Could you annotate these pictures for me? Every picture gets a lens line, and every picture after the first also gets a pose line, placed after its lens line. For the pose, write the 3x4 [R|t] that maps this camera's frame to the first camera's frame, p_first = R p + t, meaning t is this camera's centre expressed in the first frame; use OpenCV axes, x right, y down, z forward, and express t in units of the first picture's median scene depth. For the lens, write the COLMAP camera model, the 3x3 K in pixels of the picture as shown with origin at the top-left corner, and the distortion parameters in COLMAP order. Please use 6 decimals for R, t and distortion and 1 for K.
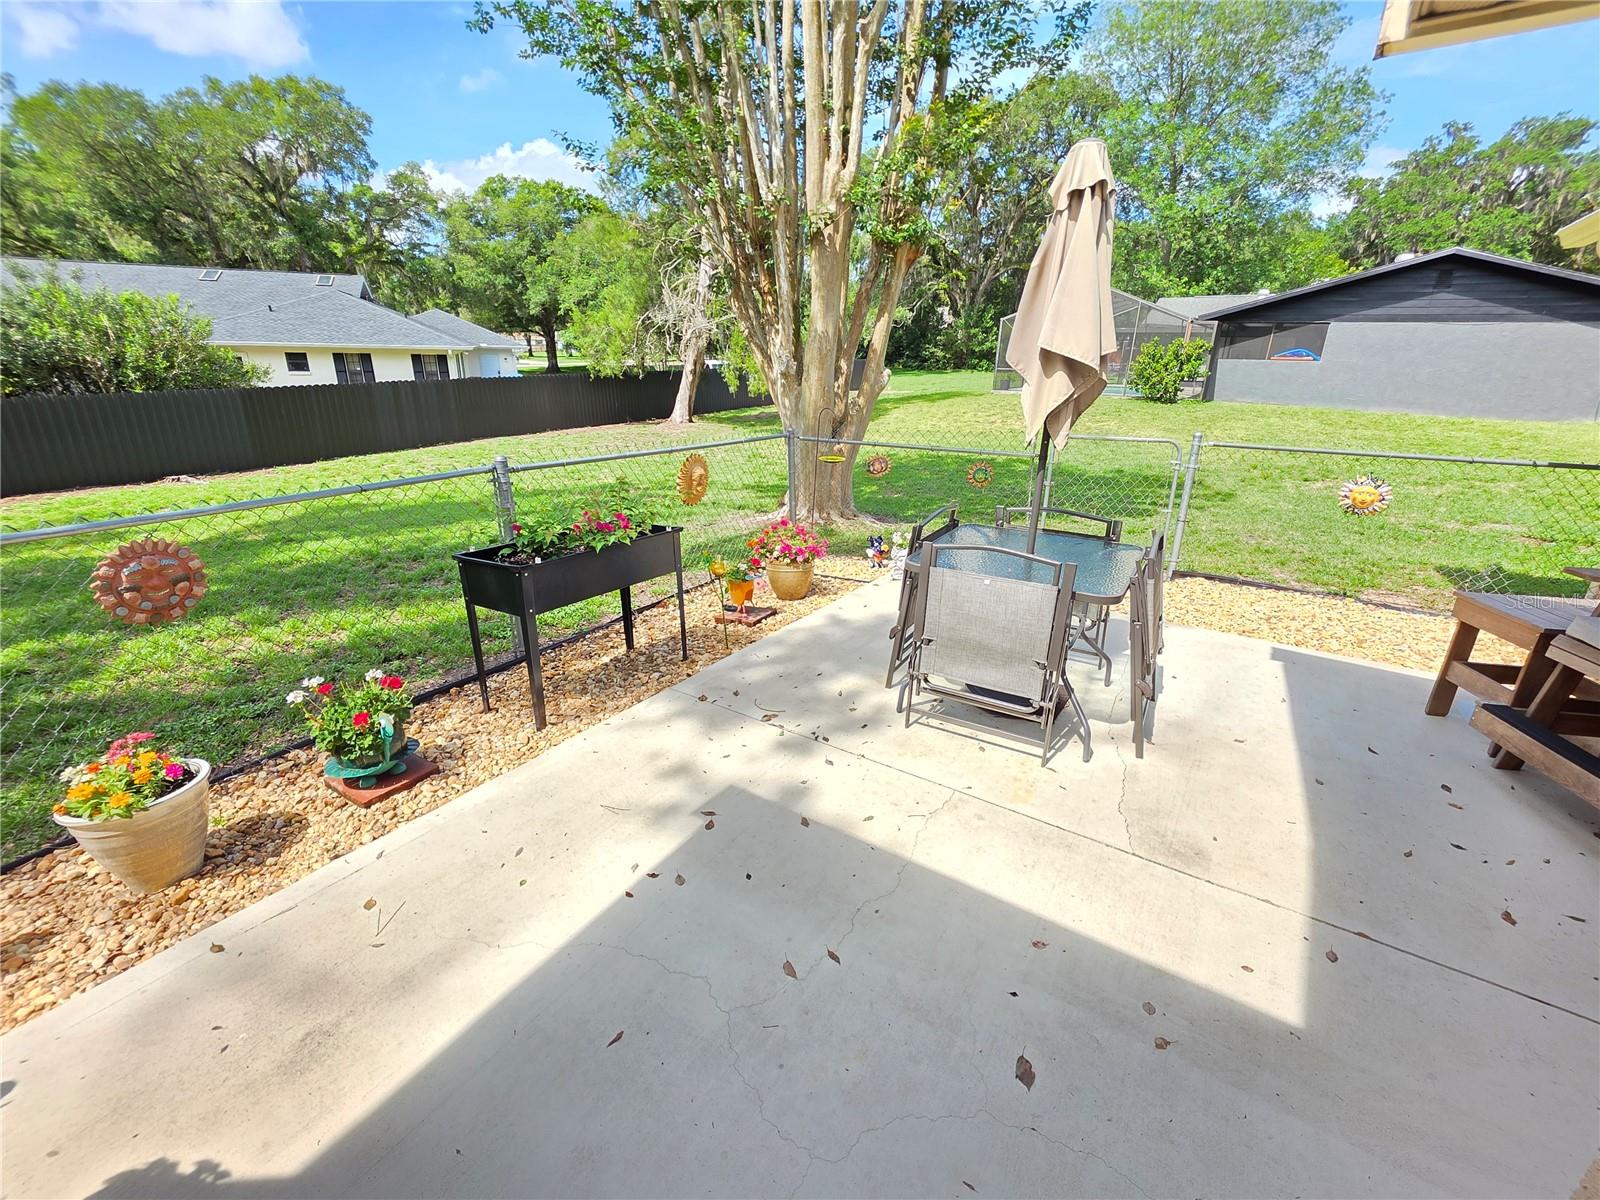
lens RADIAL K [[698.6, 0, 803.3], [0, 698.6, 600.6], [0, 0, 1]] dist [-0.002649, 0.001150]
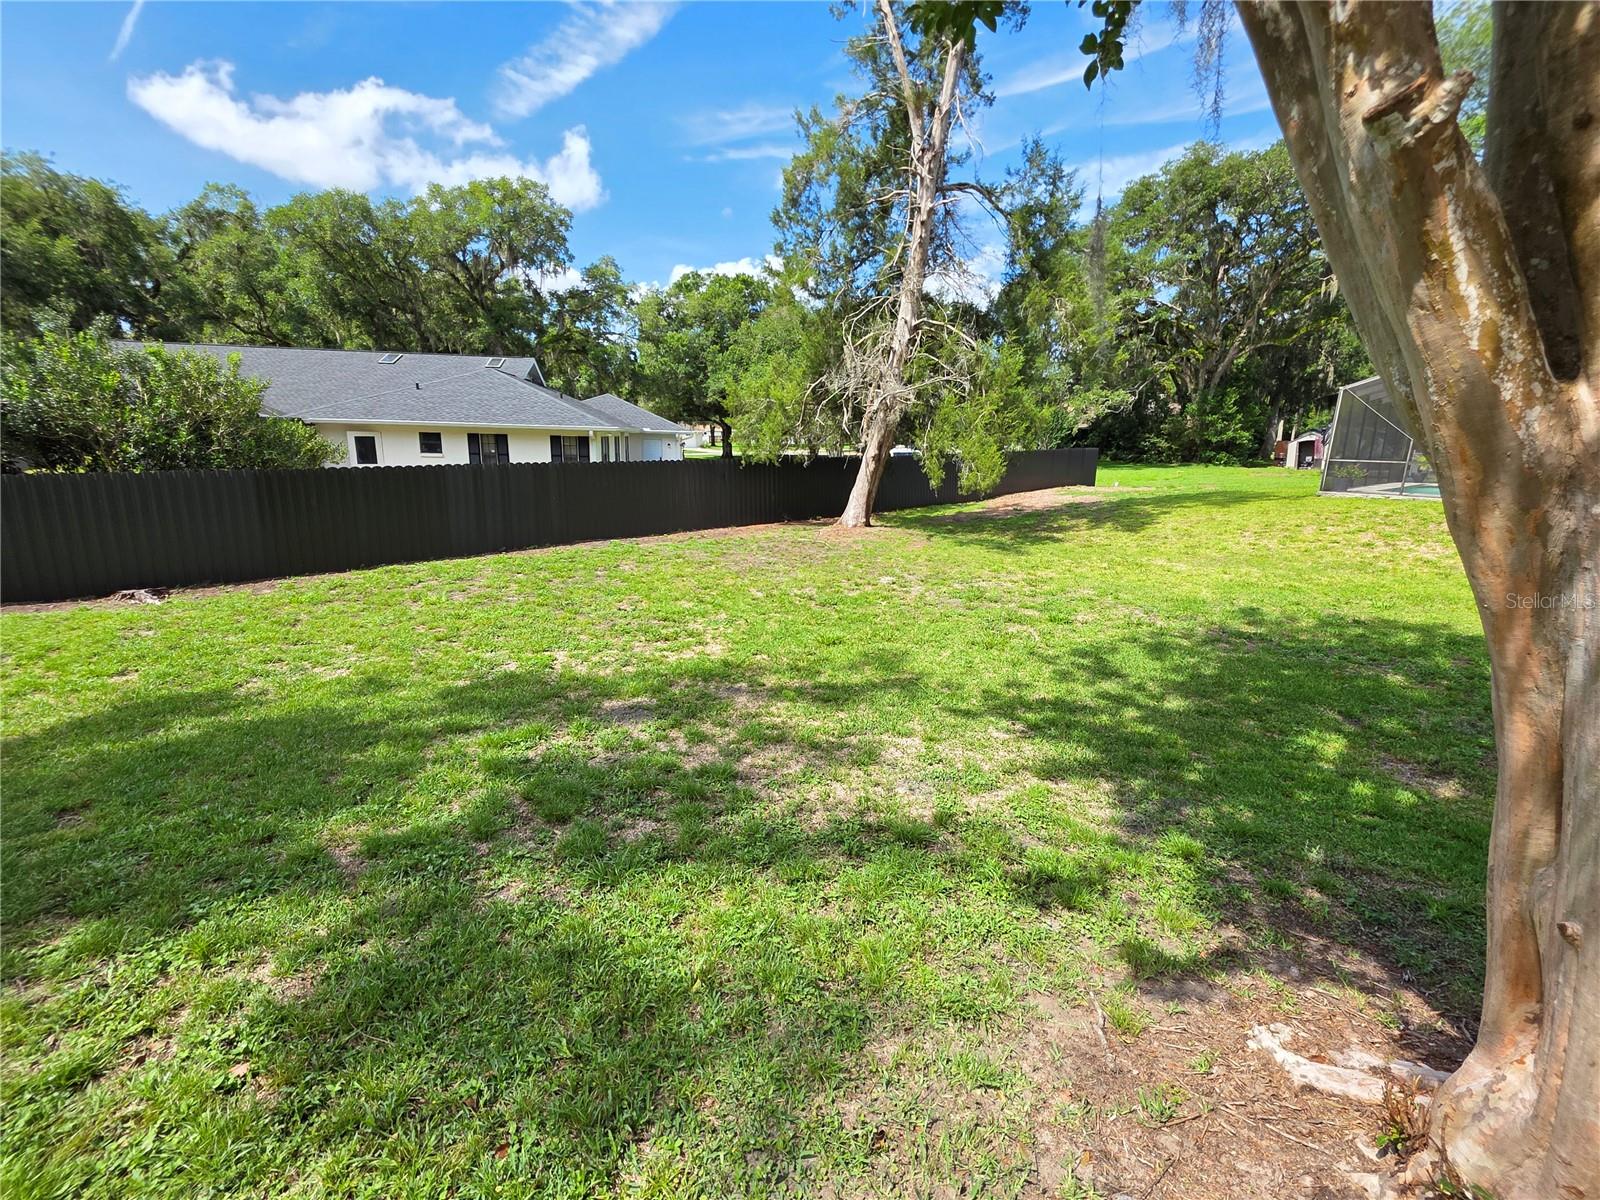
lens RADIAL K [[698.6, 0, 803.3], [0, 698.6, 600.6], [0, 0, 1]] dist [-0.002649, 0.001150]
pose [[0.972023, 0.057935, -0.227629, -0.033102], [-0.085434, 0.989930, -0.112872, -0.053431], [0.218797, 0.129161, 0.967184, 0.172987]]
